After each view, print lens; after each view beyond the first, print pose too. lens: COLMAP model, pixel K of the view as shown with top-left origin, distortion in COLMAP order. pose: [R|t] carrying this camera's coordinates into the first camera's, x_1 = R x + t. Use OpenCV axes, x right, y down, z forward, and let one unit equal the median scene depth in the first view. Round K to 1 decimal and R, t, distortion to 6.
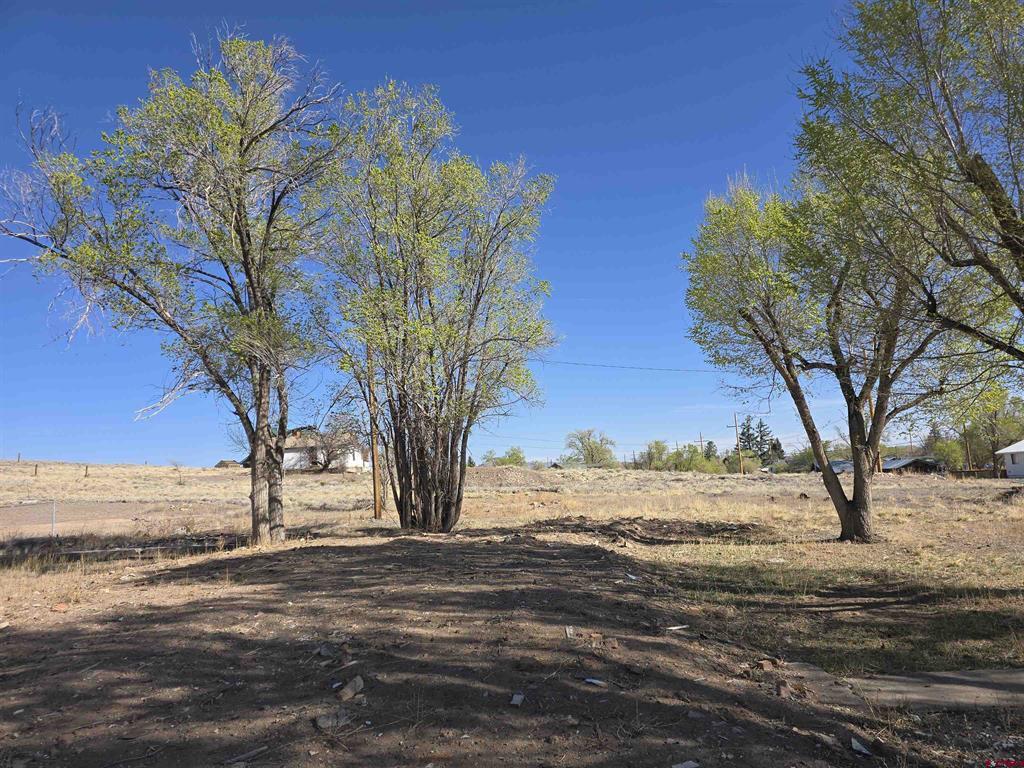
lens RADIAL K [[678.2, 0, 512.0], [0, 678.2, 381.5], [0, 0, 1]] dist [0.025583, -0.013611]
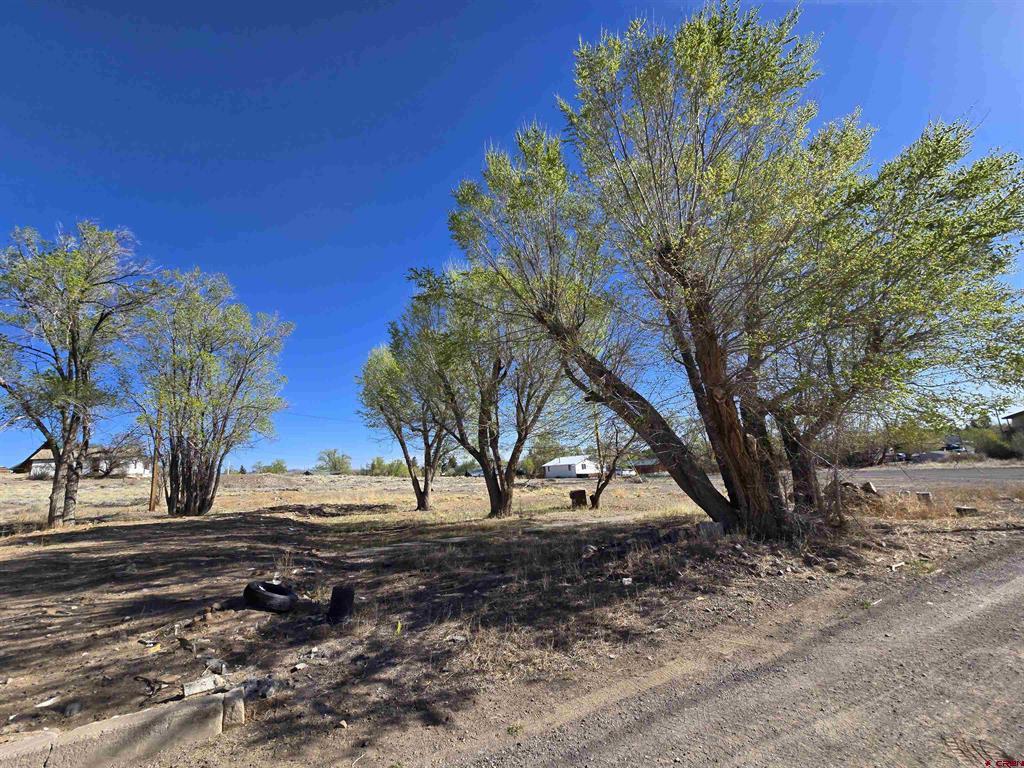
lens RADIAL K [[415.9, 0, 510.5], [0, 415.9, 383.6], [0, 0, 1]] dist [-0.006574, 0.002837]
pose [[0.877495, 0.101397, 0.468743, 0.065327], [-0.060855, 0.993035, -0.100889, -0.053292], [-0.475708, 0.060004, 0.877554, -0.318719]]
